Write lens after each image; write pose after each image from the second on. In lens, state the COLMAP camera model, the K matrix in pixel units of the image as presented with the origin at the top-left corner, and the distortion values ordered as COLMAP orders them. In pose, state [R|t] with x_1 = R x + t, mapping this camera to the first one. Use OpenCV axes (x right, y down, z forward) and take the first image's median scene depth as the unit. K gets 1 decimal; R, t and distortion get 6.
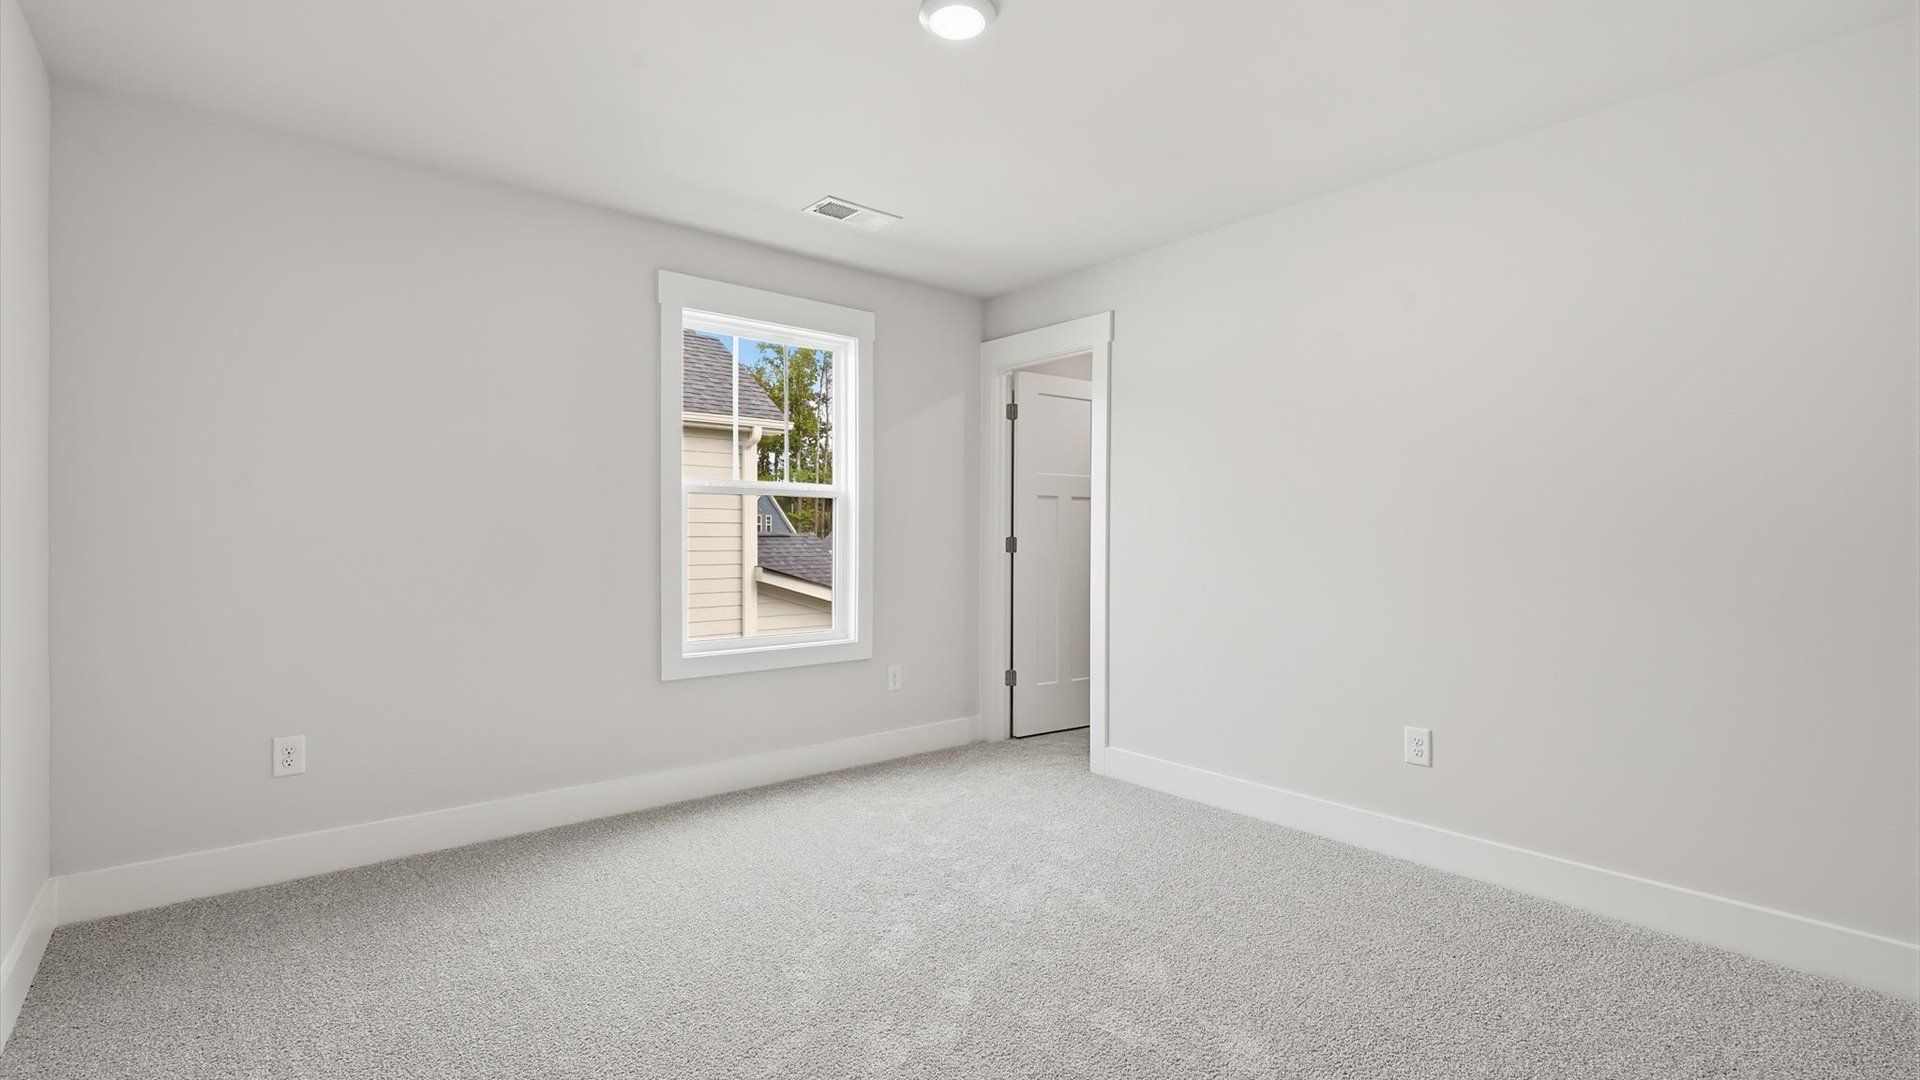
lens RADIAL K [[881.0, 0, 955.9], [0, 881.0, 543.9], [0, 0, 1]] dist [-0.003055, 0.000024]
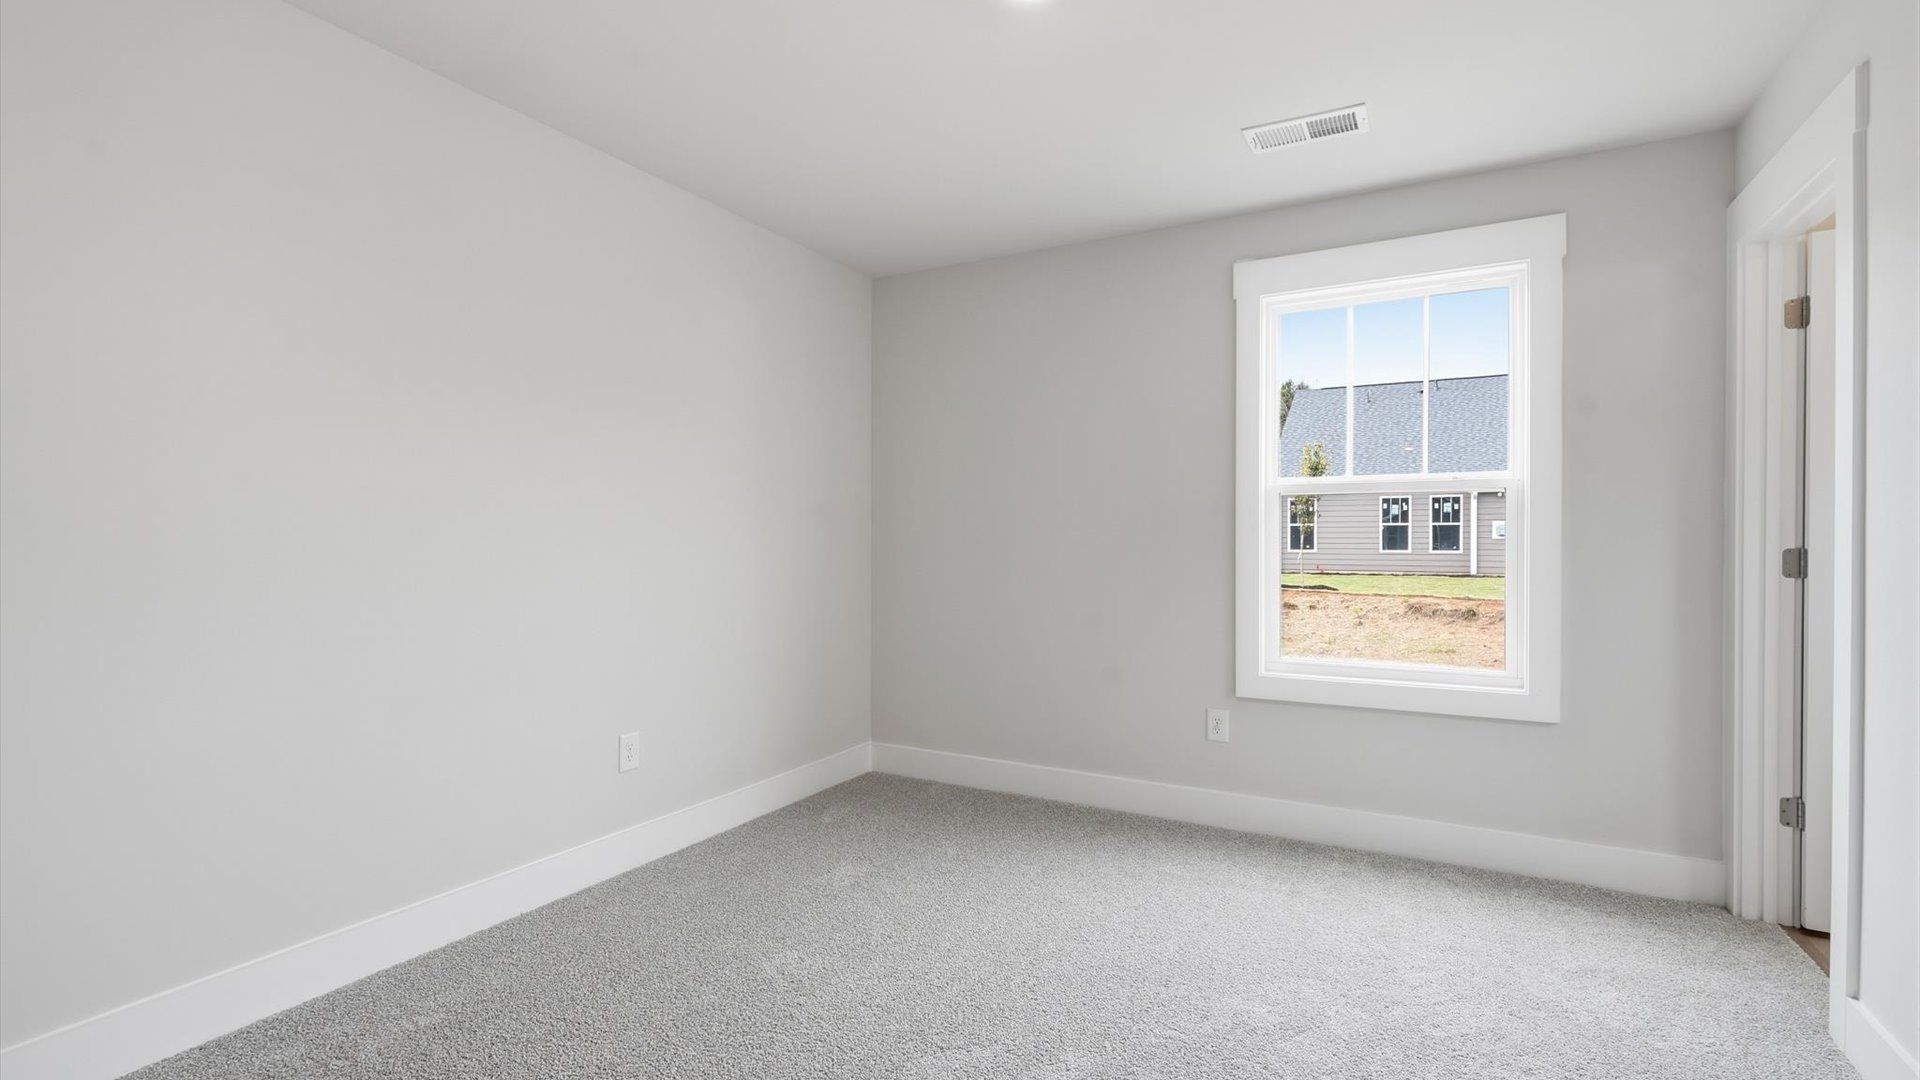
lens RADIAL K [[881.0, 0, 947.5], [0, 881.0, 532.3], [0, 0, 1]] dist [-0.003055, 0.000024]
pose [[0.360658, -0.004525, -0.932687, 0.387001], [-0.022262, 0.999662, -0.013459, 0.001625], [0.932432, 0.025618, 0.360435, 0.339041]]
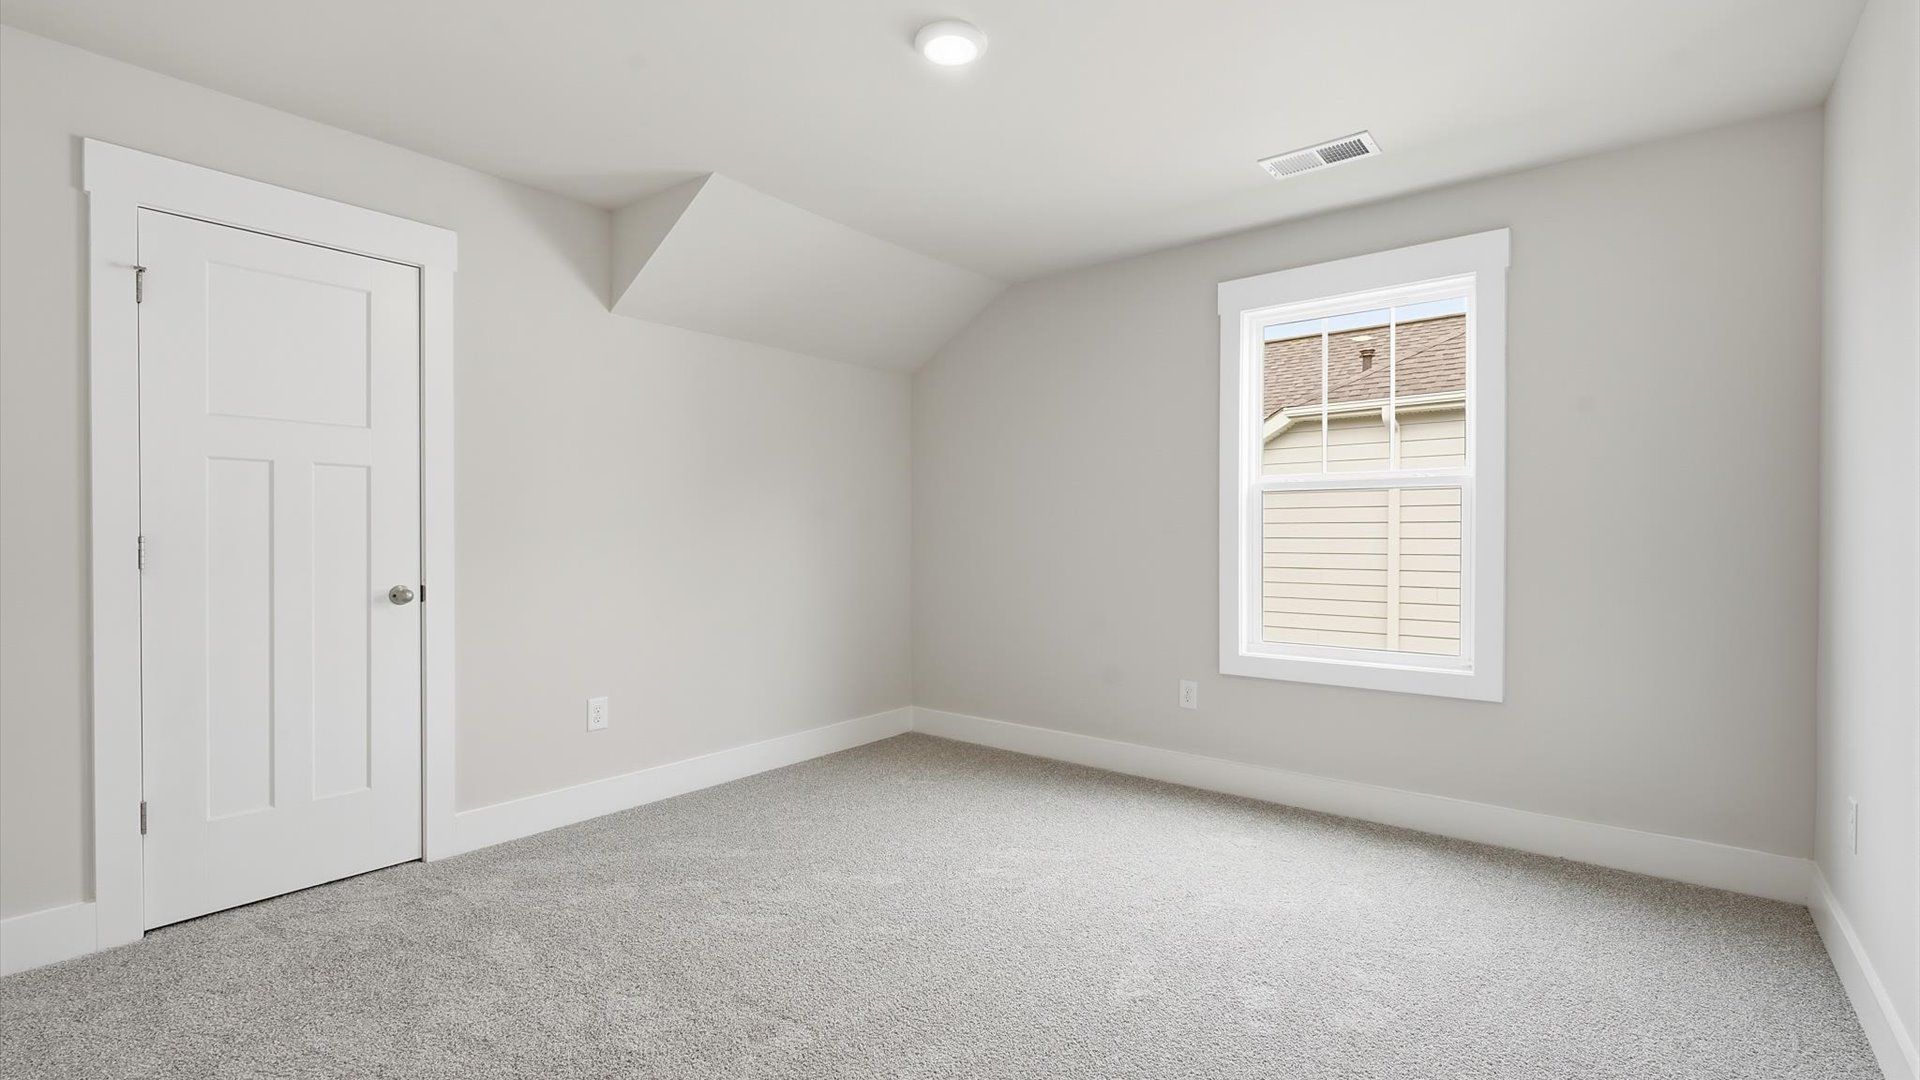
lens RADIAL K [[881.0, 0, 961.0], [0, 881.0, 543.5], [0, 0, 1]] dist [-0.003055, 0.000024]
pose [[0.201917, 0.021055, -0.979176, 0.564981], [-0.016443, 0.999701, 0.018106, -0.010271], [0.979265, 0.012445, 0.202203, 0.442947]]
